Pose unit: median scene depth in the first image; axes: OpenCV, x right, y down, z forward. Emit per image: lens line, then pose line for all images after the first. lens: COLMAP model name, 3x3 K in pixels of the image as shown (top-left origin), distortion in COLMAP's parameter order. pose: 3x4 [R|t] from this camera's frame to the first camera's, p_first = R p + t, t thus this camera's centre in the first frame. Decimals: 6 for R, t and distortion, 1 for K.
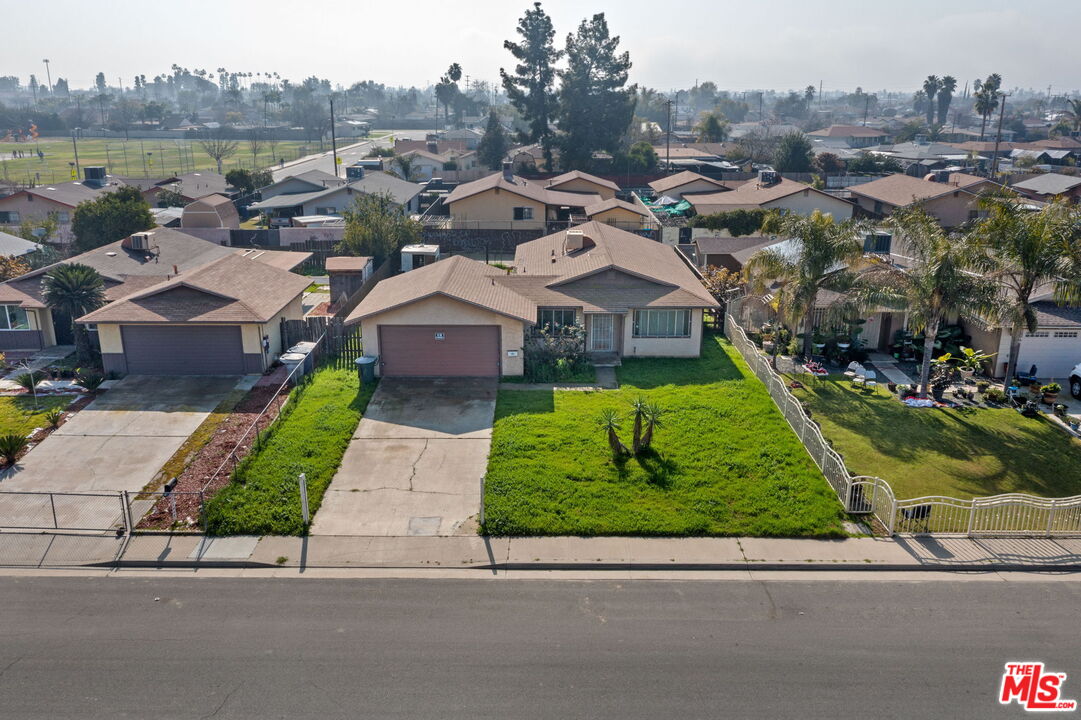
lens RADIAL K [[859.9, 0, 540.5], [0, 859.9, 359.0], [0, 0, 1]] dist [-0.011512, 0.002449]
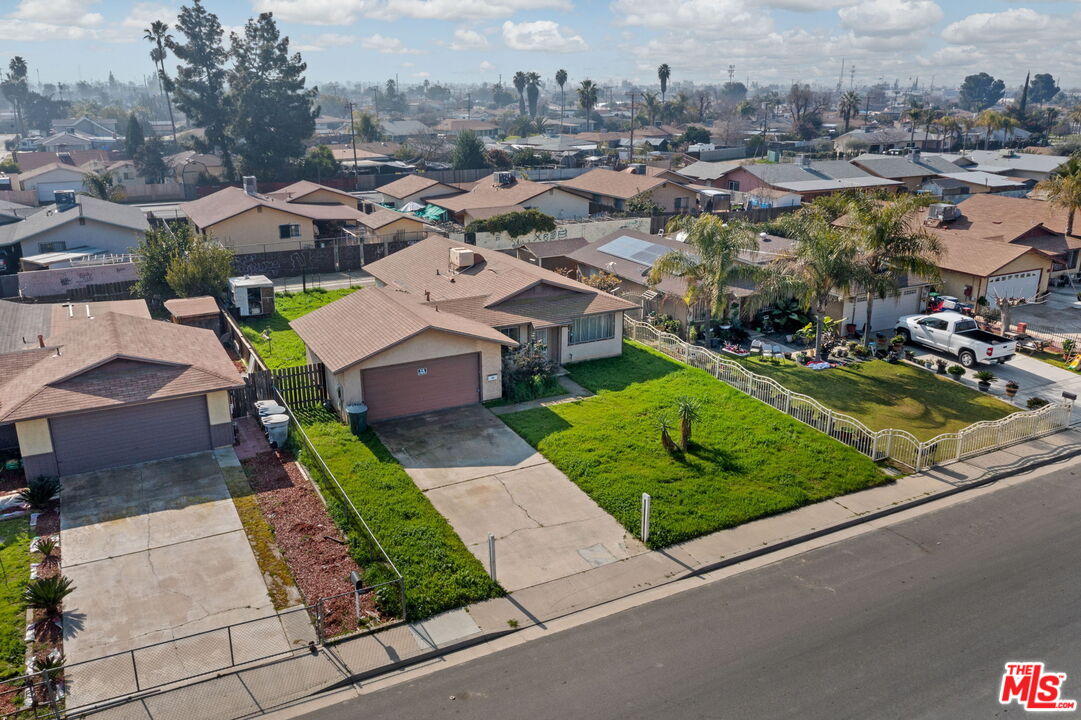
lens RADIAL K [[859.9, 0, 542.5], [0, 859.9, 356.3], [0, 0, 1]] dist [-0.011512, 0.002449]
pose [[0.882702, -0.143795, 0.447392, -0.401311], [0.140608, 0.989235, 0.040529, -0.059661], [-0.448404, 0.027132, 0.893419, 0.067395]]
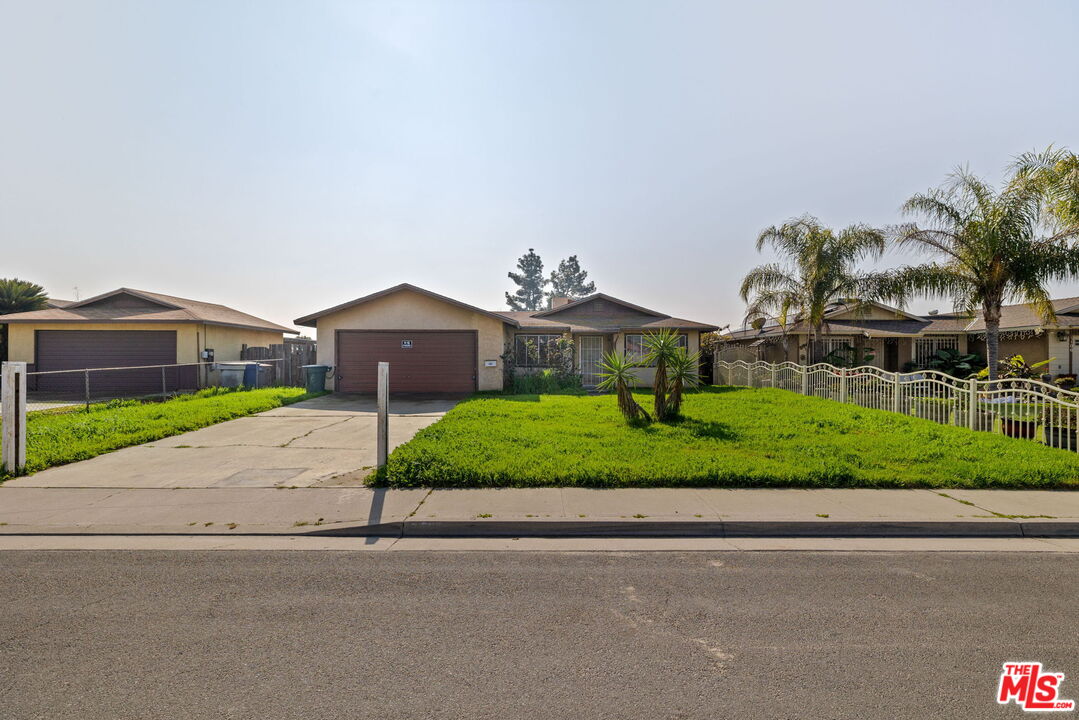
lens RADIAL K [[547.4, 0, 542.5], [0, 547.4, 360.7], [0, 0, 1]] dist [-0.002531, 0.001483]
pose [[0.999924, -0.000255, 0.012364, 0.011970], [0.003952, 0.953953, -0.299932, 0.145638], [-0.011718, 0.299958, 0.953881, 0.445340]]
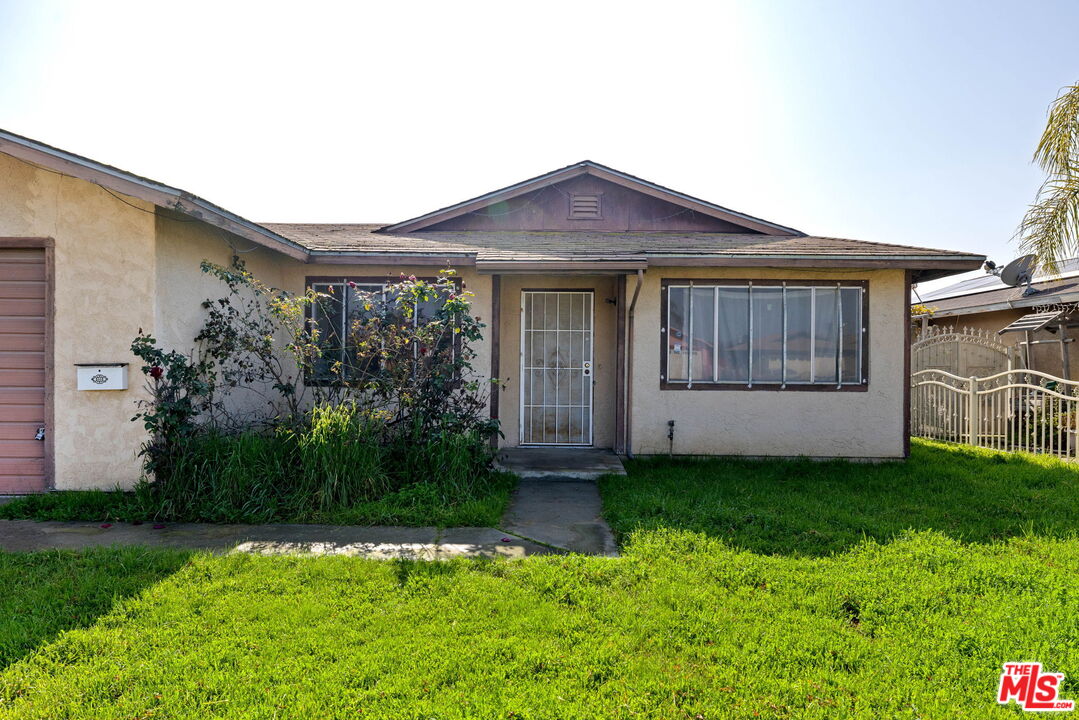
lens RADIAL K [[696.8, 0, 543.7], [0, 696.8, 364.1], [0, 0, 1]] dist [0.000466, -0.006678]
pose [[0.999910, 0.007235, -0.011283, 0.071346], [-0.010272, 0.954418, -0.298295, 0.036981], [0.008611, 0.298384, 0.954407, 0.786209]]
